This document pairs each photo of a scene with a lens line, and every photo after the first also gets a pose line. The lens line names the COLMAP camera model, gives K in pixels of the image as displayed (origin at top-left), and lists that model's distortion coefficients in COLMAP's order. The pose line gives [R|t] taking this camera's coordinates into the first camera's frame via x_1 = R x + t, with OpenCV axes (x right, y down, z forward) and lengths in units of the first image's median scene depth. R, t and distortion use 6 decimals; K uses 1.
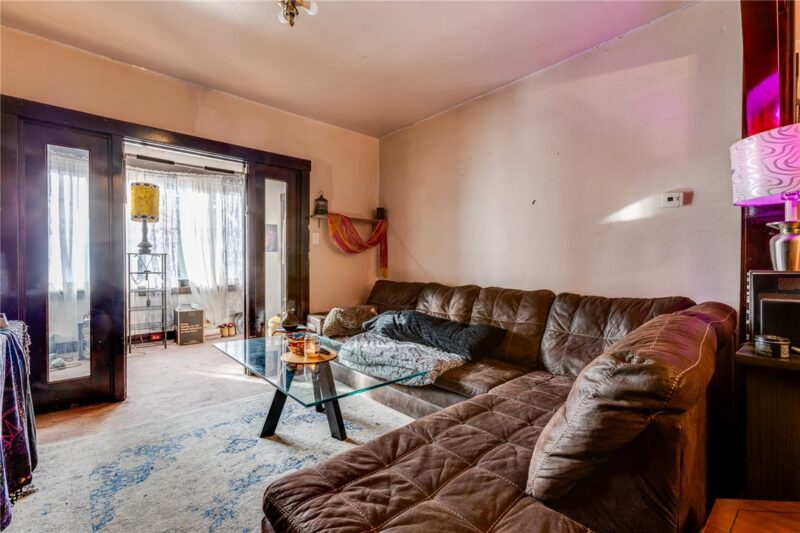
lens RADIAL K [[368.8, 0, 398.8], [0, 368.8, 263.9], [0, 0, 1]] dist [-0.002205, 0.016943]
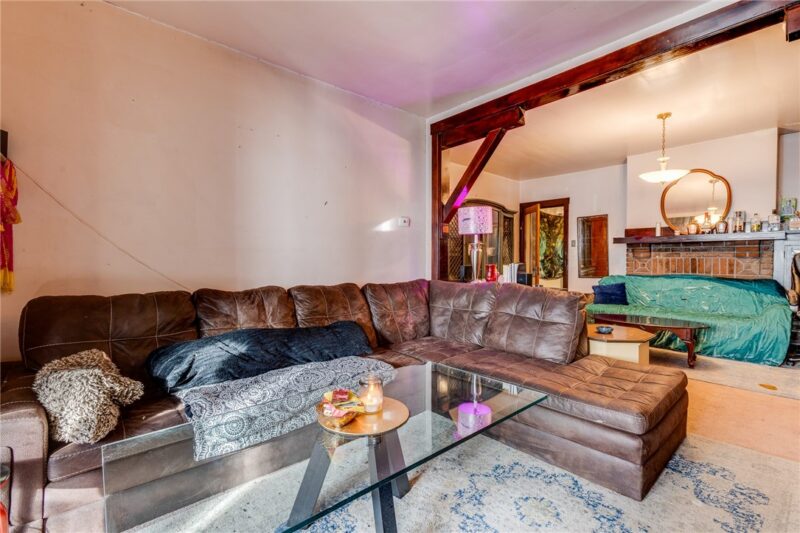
lens RADIAL K [[362.0, 0, 400.0], [0, 362.0, 266.5], [0, 0, 1]] dist [-0.001611, 0.007027]
pose [[-0.019666, -0.023343, 0.999534, -0.494577], [-0.004246, 0.999720, 0.023264, -0.004900], [-0.999798, -0.003786, -0.019759, 0.561952]]
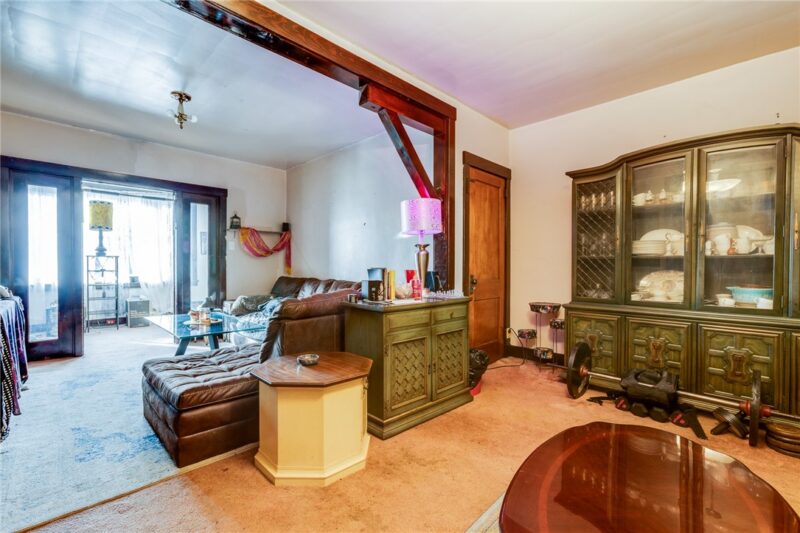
lens RADIAL K [[362.0, 0, 400.0], [0, 362.0, 266.5], [0, 0, 1]] dist [-0.001611, 0.007027]
pose [[0.997505, 0.003406, 0.070509, 0.294284], [-0.003626, 0.999989, 0.002984, 0.001465], [-0.070498, -0.003232, 0.997507, -0.371375]]
